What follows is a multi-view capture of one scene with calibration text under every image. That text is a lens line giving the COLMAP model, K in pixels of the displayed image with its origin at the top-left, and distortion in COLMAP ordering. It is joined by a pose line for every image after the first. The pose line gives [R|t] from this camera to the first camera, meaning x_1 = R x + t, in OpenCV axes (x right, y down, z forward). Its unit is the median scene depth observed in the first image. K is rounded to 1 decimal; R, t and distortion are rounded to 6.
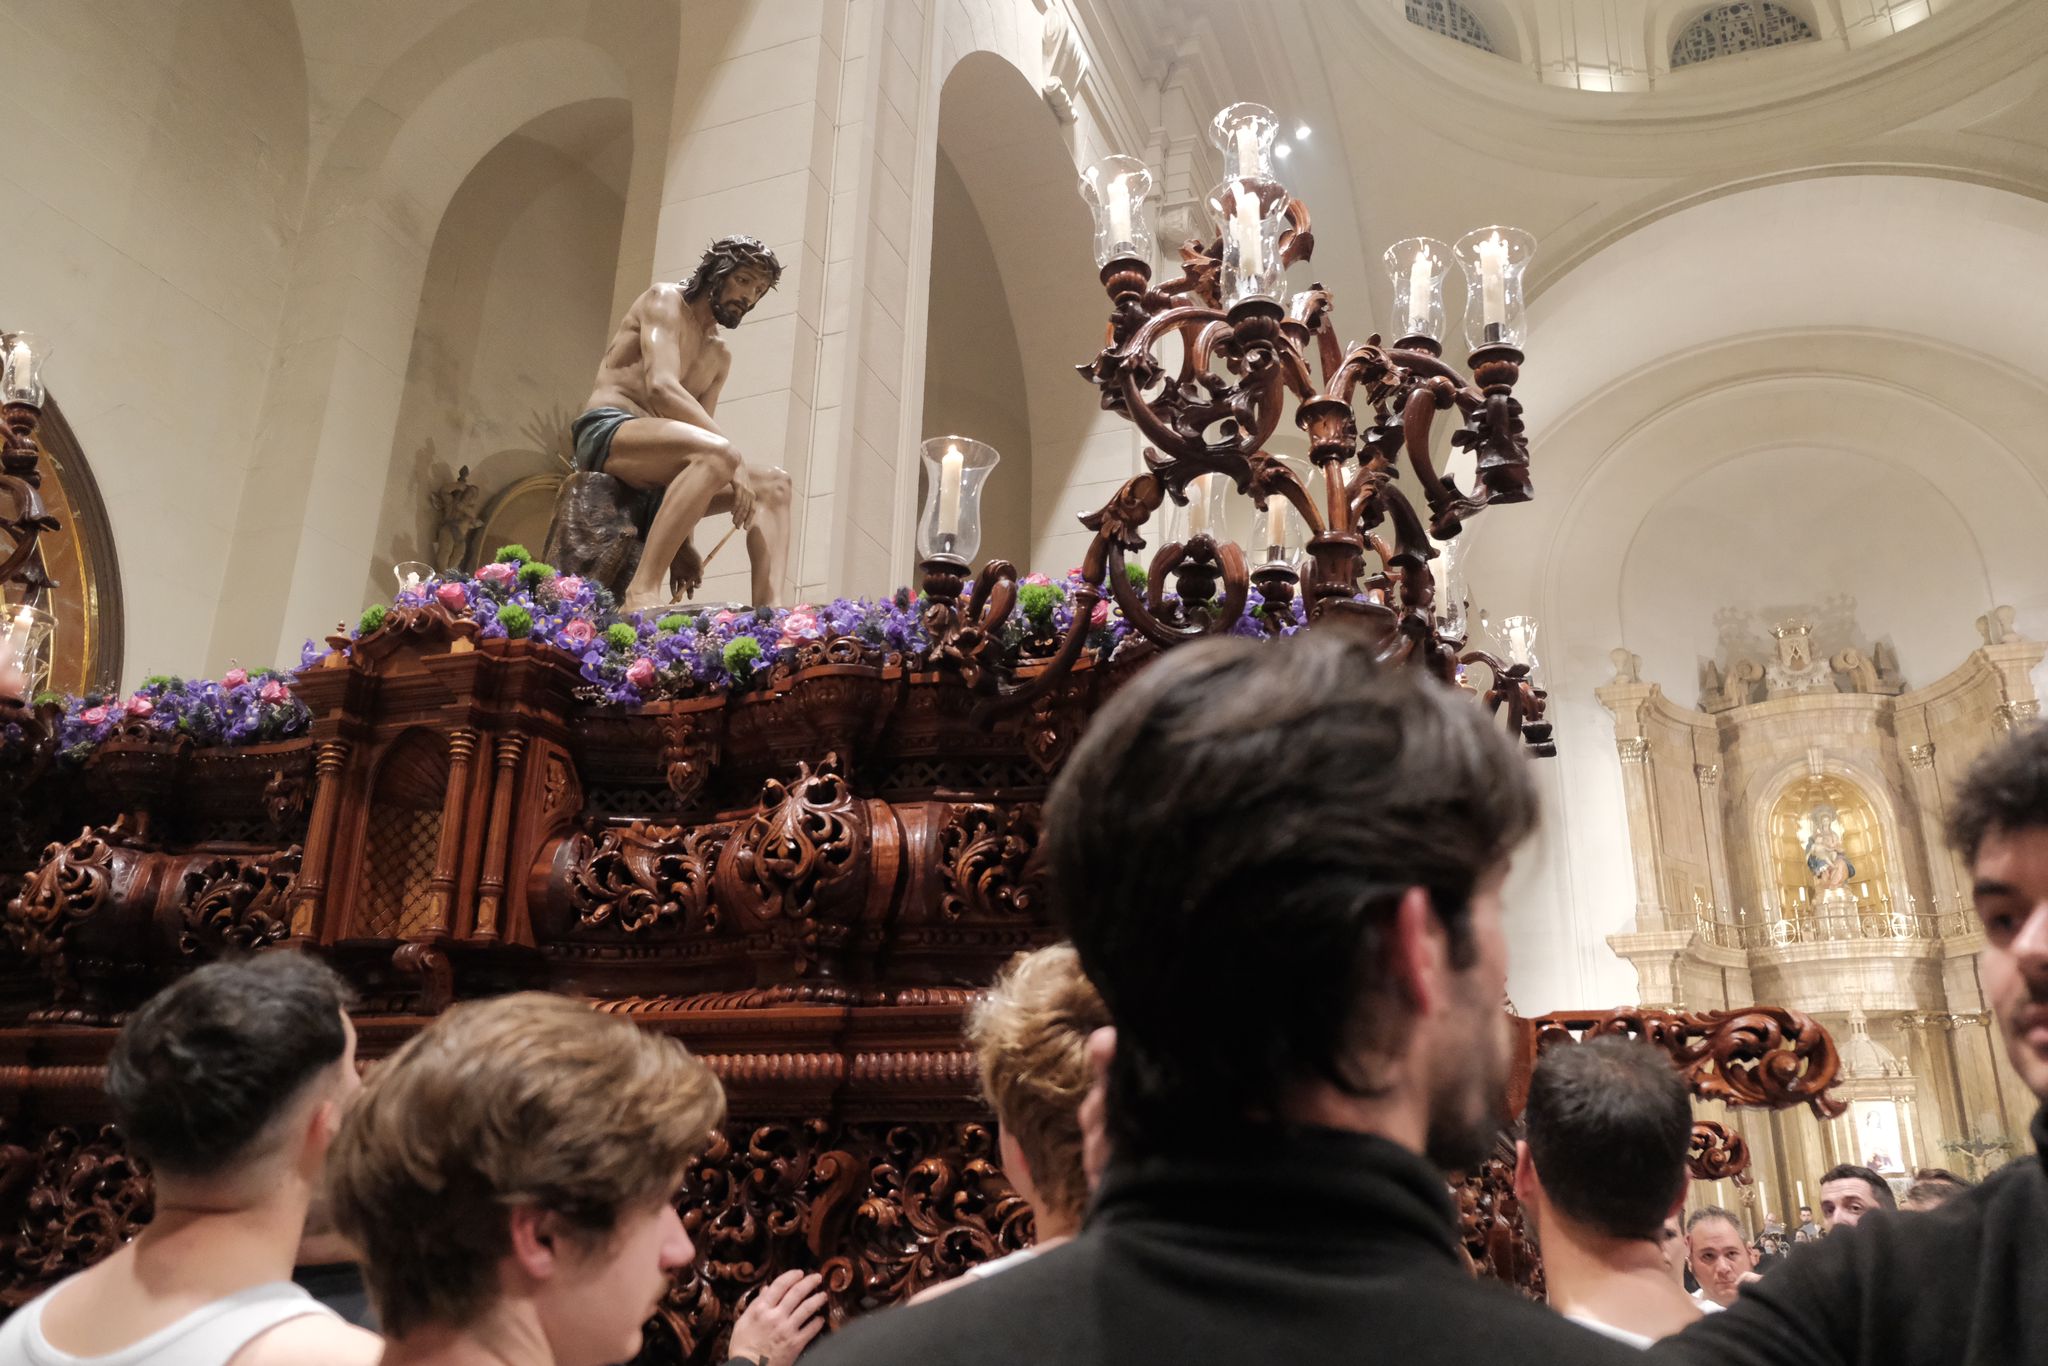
lens RADIAL K [[1549.1, 0, 1028.8], [0, 1549.1, 683.9], [0, 0, 1]] dist [-0.030790, 0.005554]
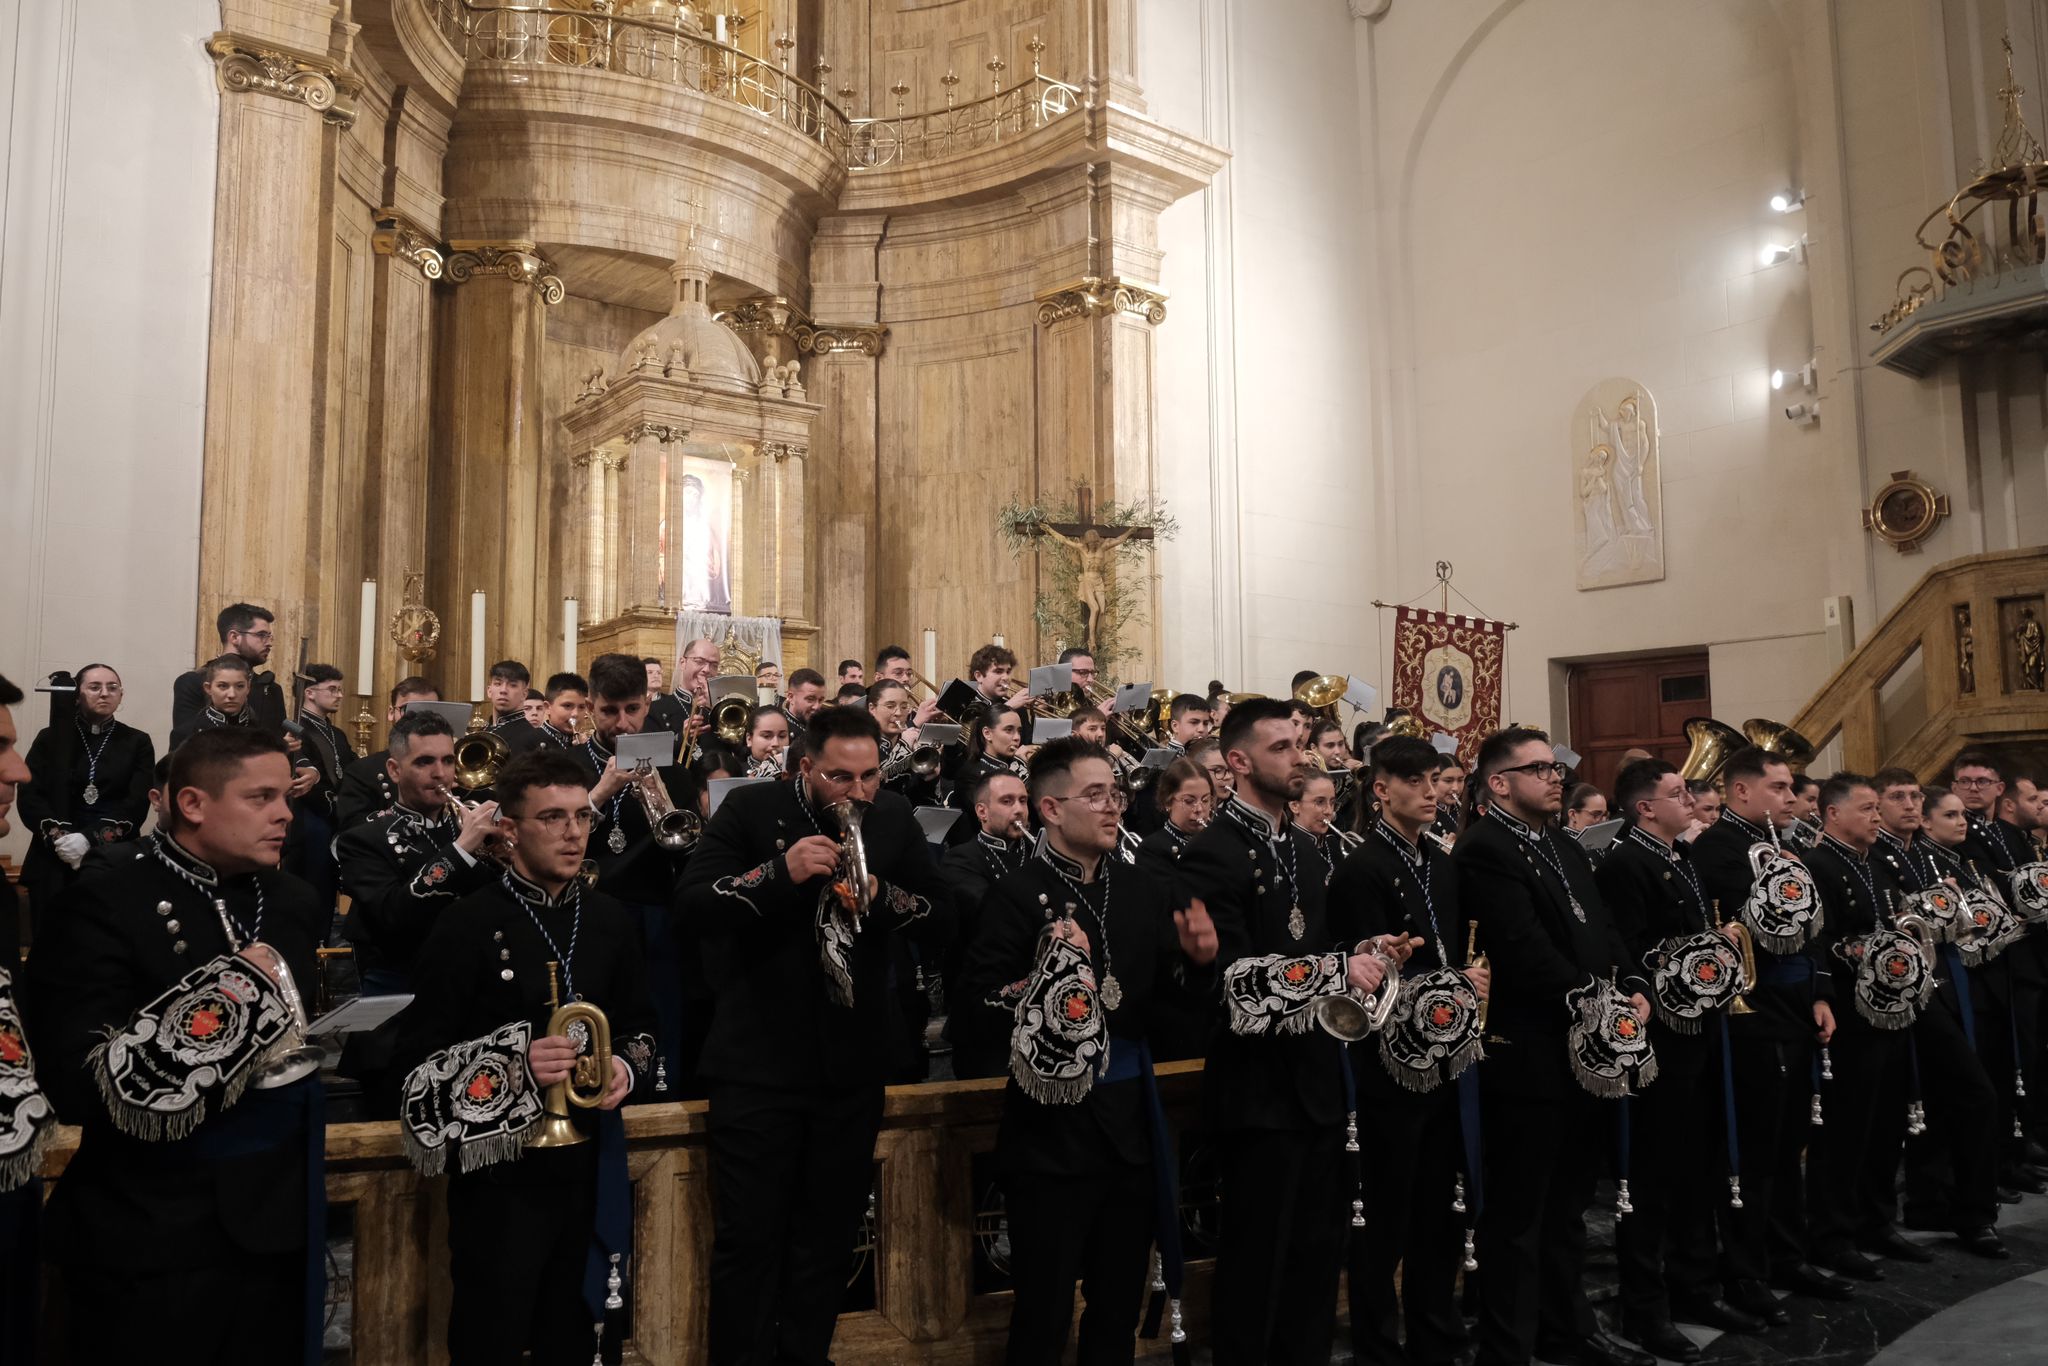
lens RADIAL K [[1549.1, 0, 1032.9], [0, 1549.1, 670.7], [0, 0, 1]] dist [-0.030790, 0.005554]
pose [[0.510944, 0.063043, 0.857299, 0.211766], [-0.276352, 0.956412, 0.094372, 0.245885], [-0.813981, -0.285135, 0.506095, 0.635944]]
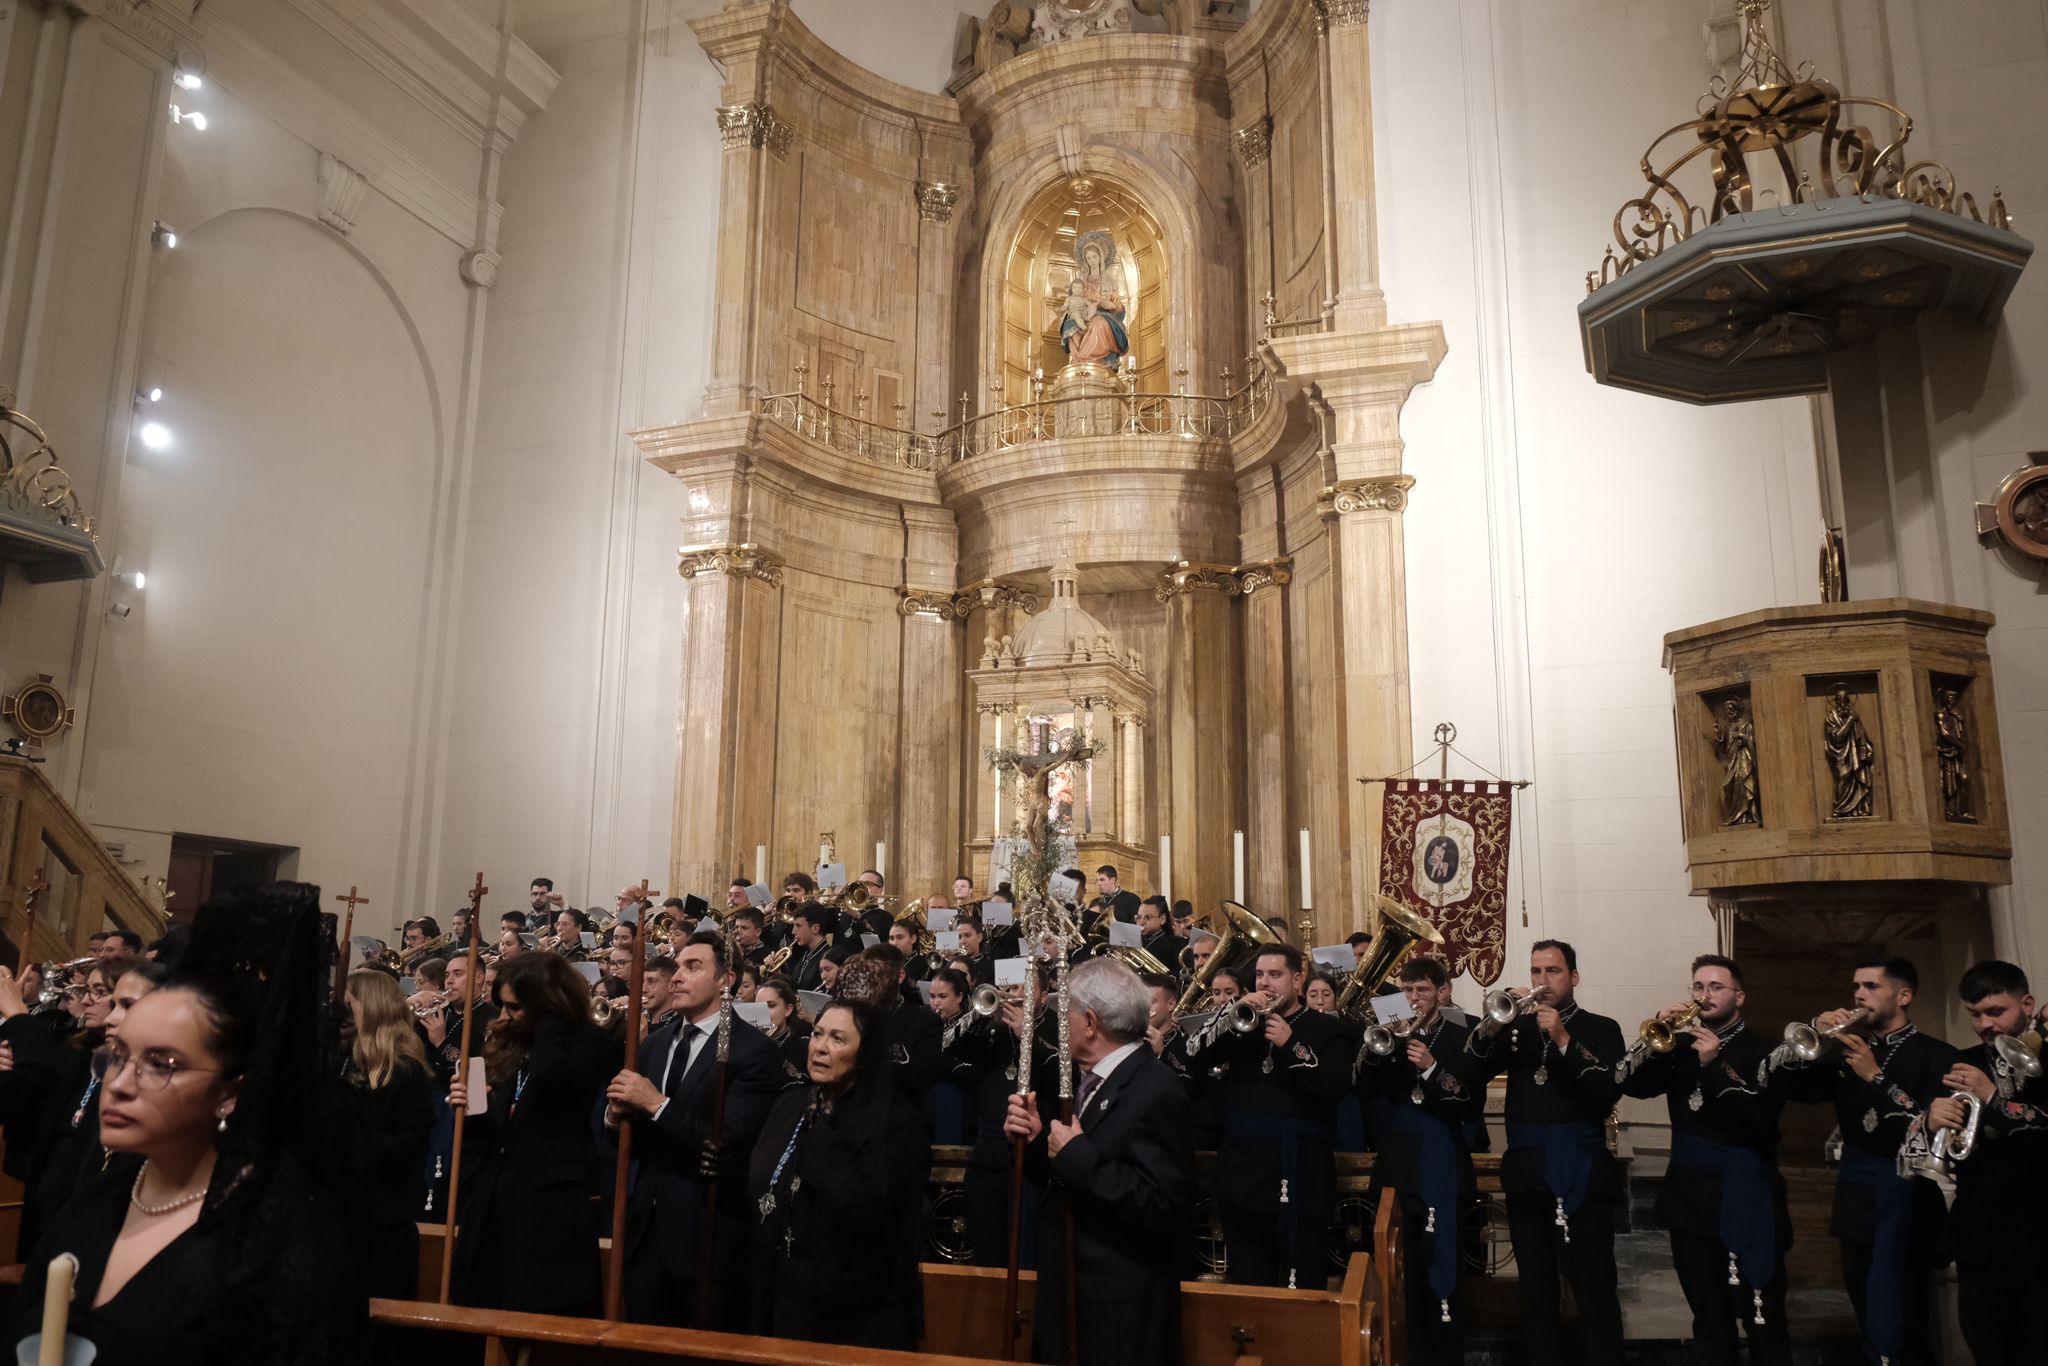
lens RADIAL K [[1549.1, 0, 1029.4], [0, 1549.1, 685.6], [0, 0, 1]] dist [-0.030790, 0.005554]
pose [[0.999689, -0.003784, 0.024647, 0.487819], [0.000070, 0.988841, 0.148972, 0.165215], [-0.024936, -0.148924, 0.988534, 0.402382]]
